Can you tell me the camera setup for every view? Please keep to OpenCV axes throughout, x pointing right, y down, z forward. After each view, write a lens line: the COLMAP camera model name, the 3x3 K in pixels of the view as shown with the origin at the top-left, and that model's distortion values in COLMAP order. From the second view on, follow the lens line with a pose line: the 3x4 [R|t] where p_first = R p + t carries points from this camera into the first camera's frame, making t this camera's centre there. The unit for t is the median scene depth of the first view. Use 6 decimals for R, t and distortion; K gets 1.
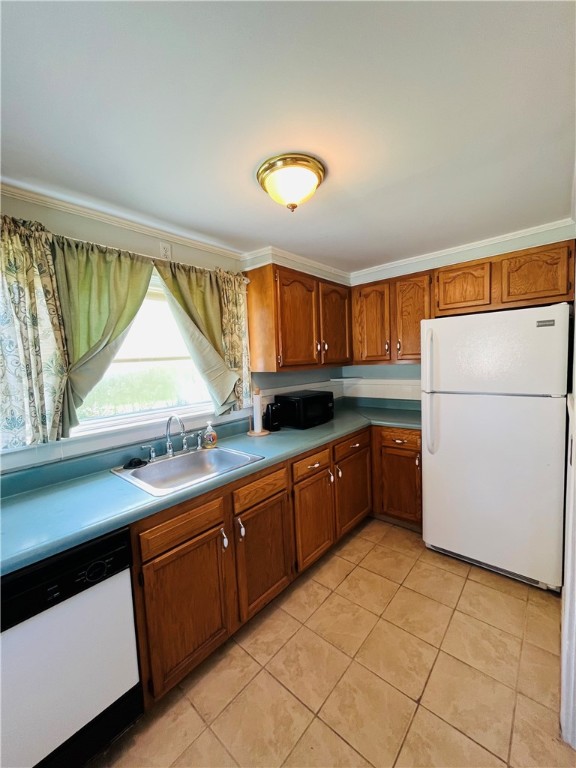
lens RADIAL K [[310.1, 0, 287.0], [0, 310.1, 383.1], [0, 0, 1]] dist [-0.000403, 0.000928]
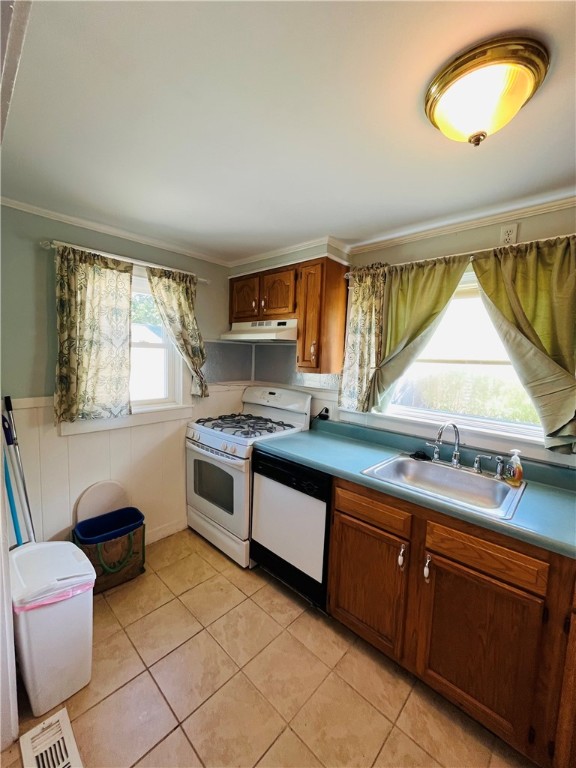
lens RADIAL K [[310.1, 0, 286.9], [0, 310.1, 383.8], [0, 0, 1]] dist [-0.000403, 0.000928]
pose [[-0.035449, 0.126691, -0.991309, 0.603786], [-0.111877, 0.985194, 0.129910, -0.083178], [0.993090, 0.115510, -0.020750, 0.555321]]
